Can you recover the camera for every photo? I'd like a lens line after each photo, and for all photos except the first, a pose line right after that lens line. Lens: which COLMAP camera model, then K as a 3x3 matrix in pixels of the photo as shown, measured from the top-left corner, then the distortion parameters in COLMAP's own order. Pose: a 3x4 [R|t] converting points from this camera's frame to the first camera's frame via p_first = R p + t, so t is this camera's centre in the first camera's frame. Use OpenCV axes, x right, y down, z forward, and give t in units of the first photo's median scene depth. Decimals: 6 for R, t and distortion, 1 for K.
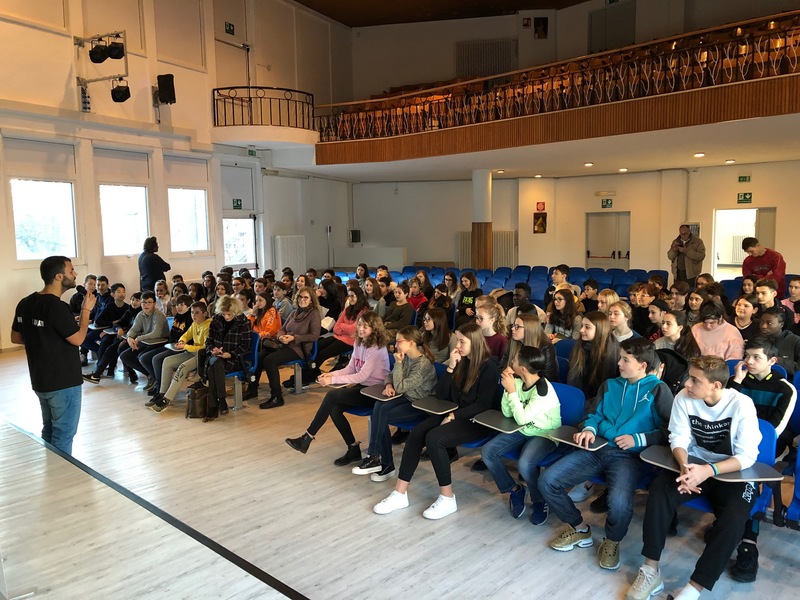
lens RADIAL K [[657.6, 0, 404.0], [0, 657.6, 299.7], [0, 0, 1]] dist [-0.002586, -0.002588]
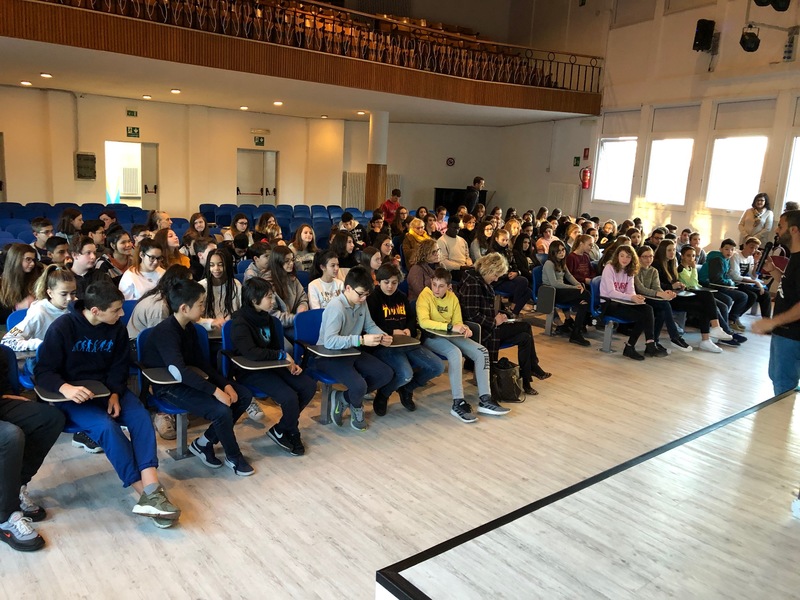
lens RADIAL K [[657.6, 0, 404.0], [0, 657.6, 300.1], [0, 0, 1]] dist [-0.002586, -0.002588]
pose [[0.107911, -0.172539, 0.979074, -0.705056], [0.055985, 0.984317, 0.167292, -0.059312], [-0.992583, 0.036760, 0.115878, 0.645409]]
